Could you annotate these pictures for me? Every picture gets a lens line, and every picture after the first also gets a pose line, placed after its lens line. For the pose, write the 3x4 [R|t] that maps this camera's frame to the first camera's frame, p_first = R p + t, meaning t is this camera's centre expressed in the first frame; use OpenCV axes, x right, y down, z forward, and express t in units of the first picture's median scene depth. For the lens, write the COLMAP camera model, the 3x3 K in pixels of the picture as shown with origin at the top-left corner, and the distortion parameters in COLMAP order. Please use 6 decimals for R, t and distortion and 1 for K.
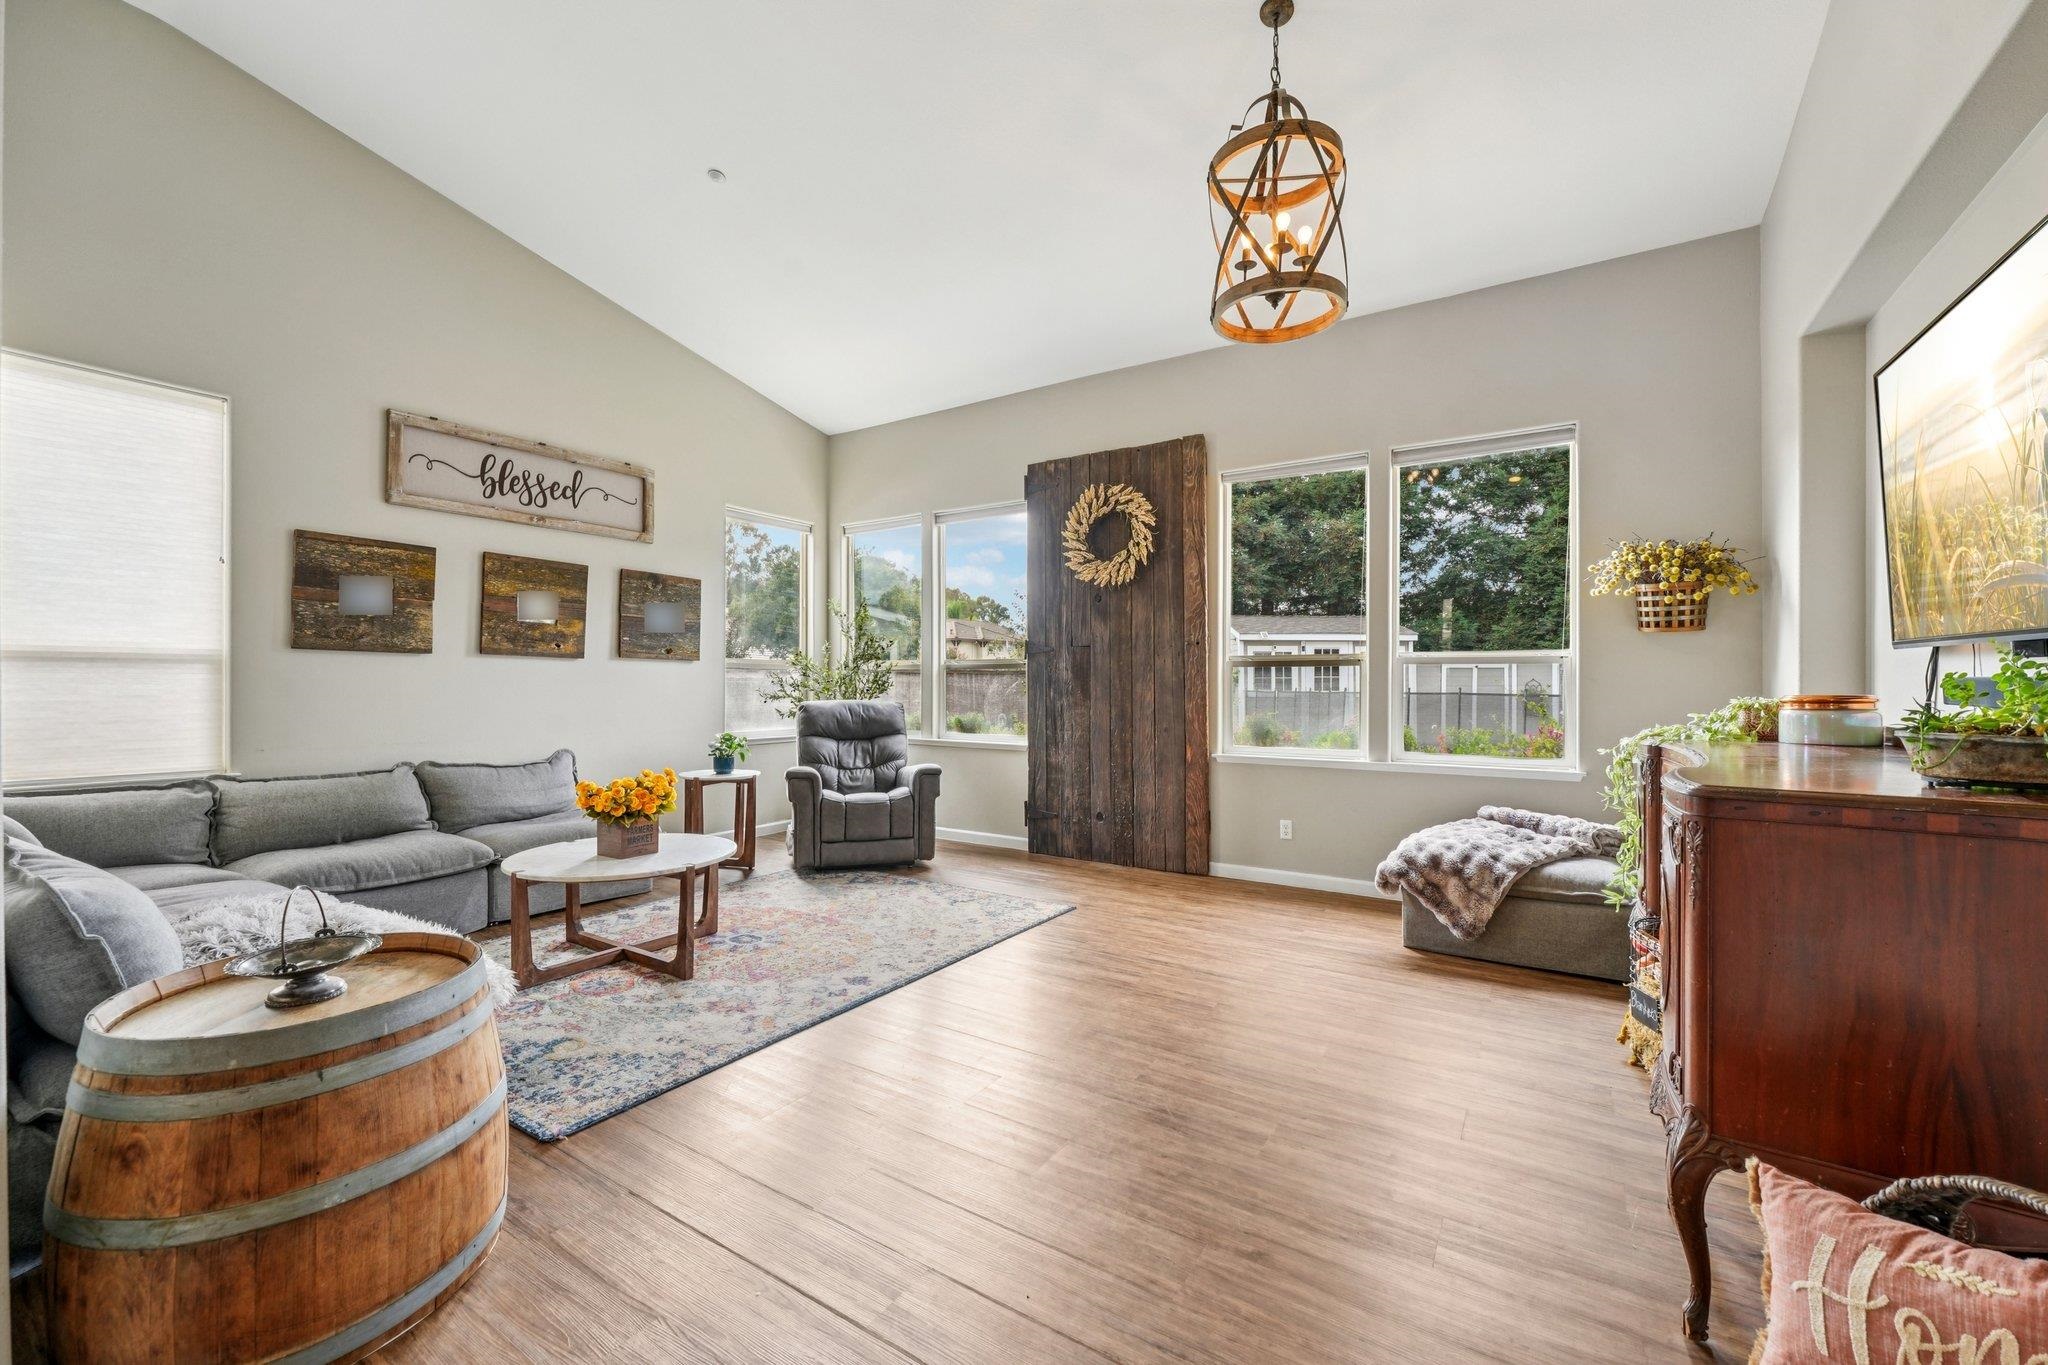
lens RADIAL K [[817.1, 0, 1024.0], [0, 817.1, 682.5], [0, 0, 1]] dist [-0.001002, -0.000172]
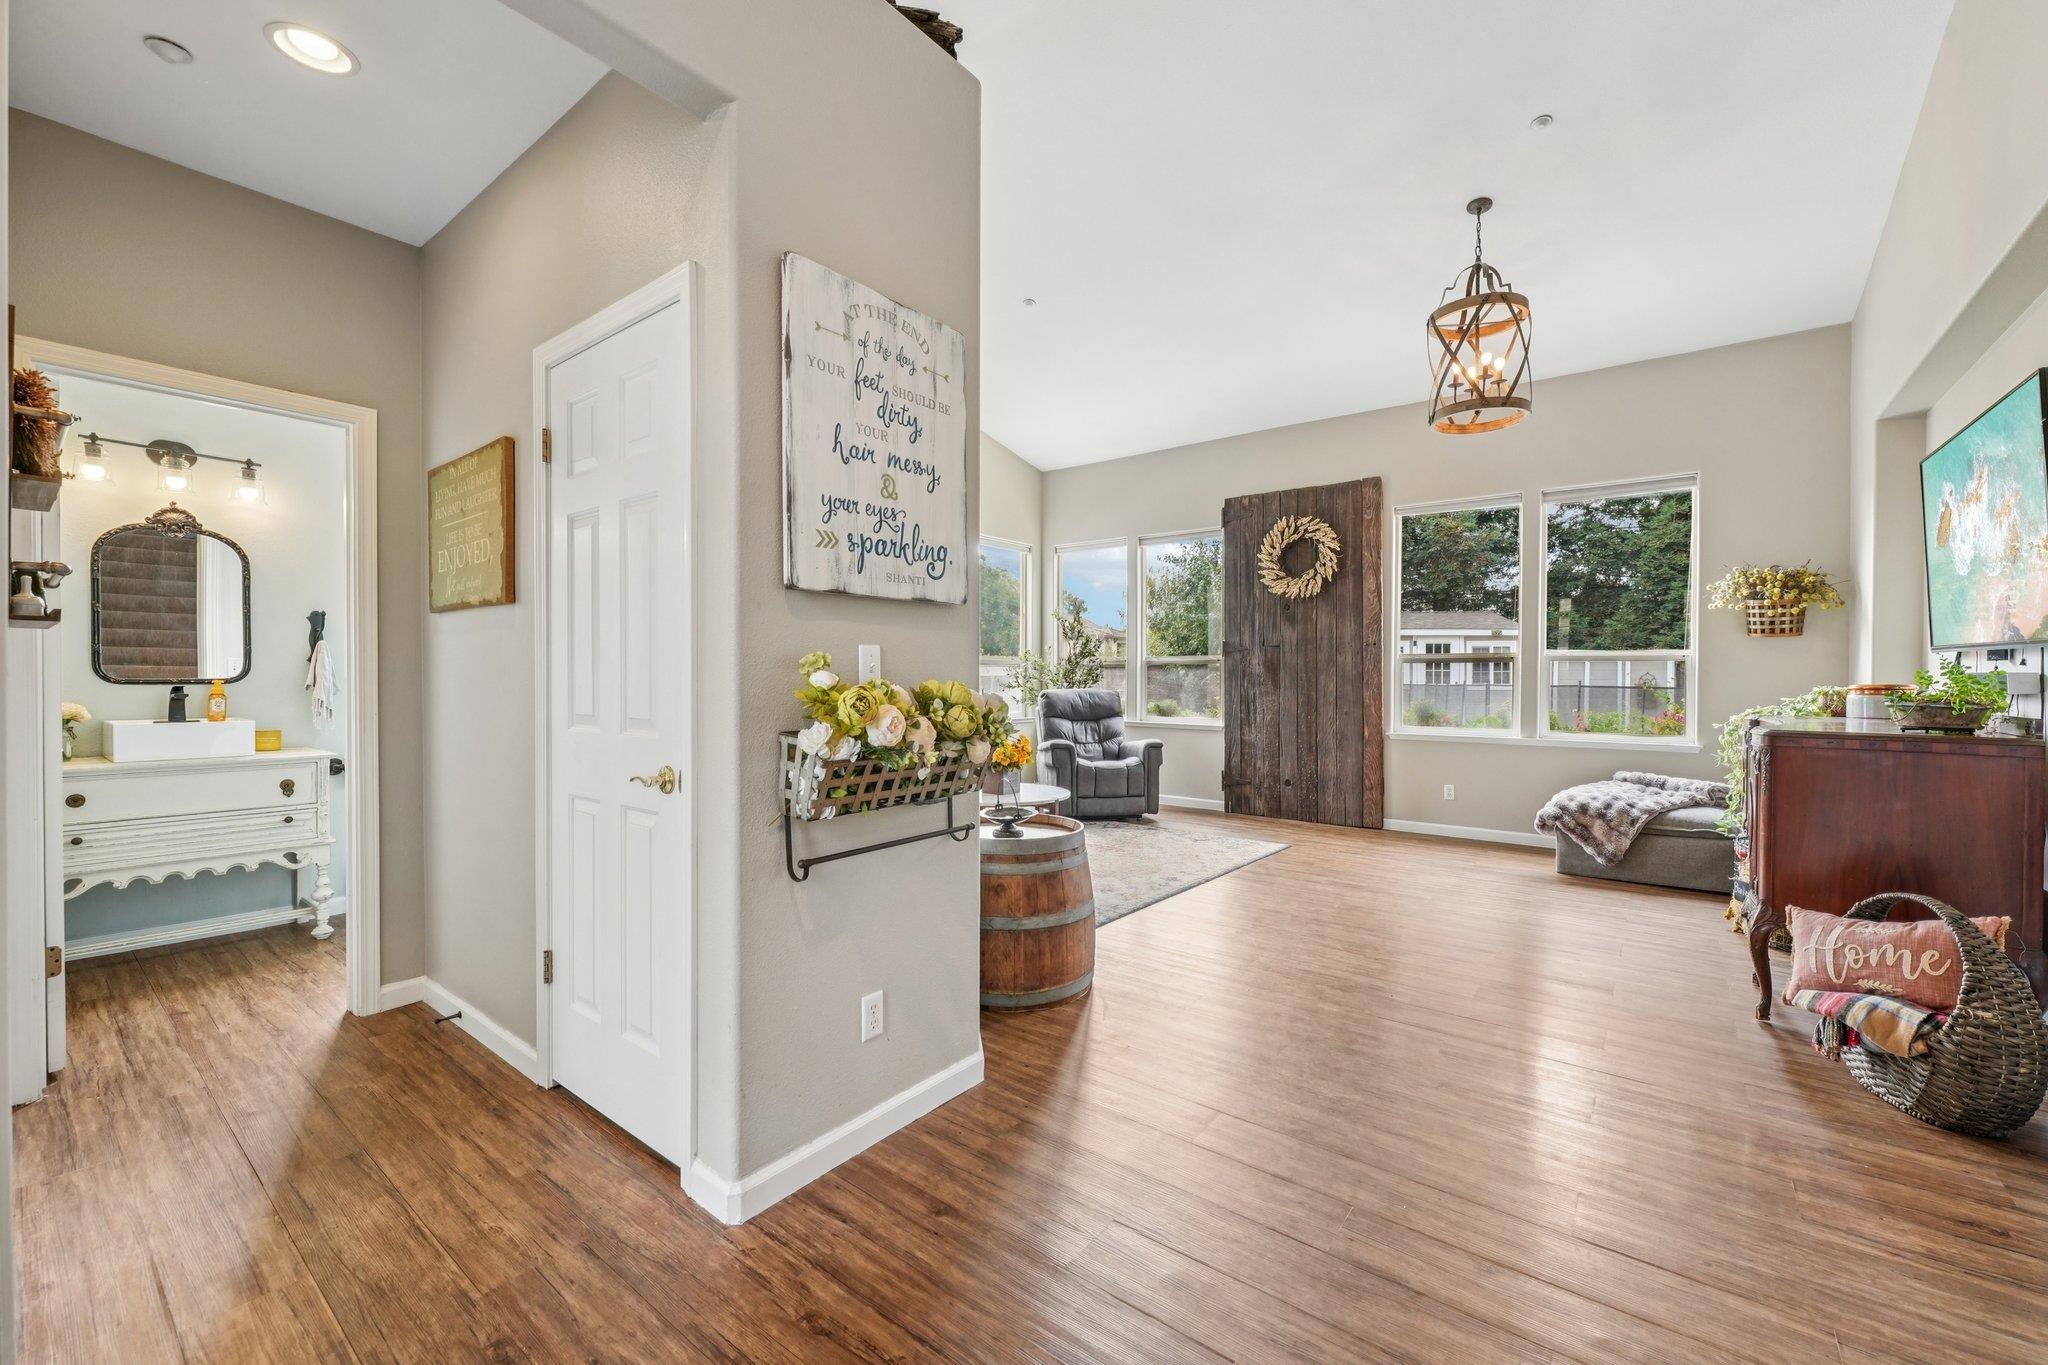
lens RADIAL K [[823.6, 0, 1030.5], [0, 823.6, 684.6], [0, 0, 1]] dist [-0.000655, 0.000296]
pose [[0.996682, 0.002661, -0.081346, -0.210539], [-0.001760, 0.999936, 0.011150, 0.000986], [0.081370, -0.010970, 0.996624, -0.302980]]
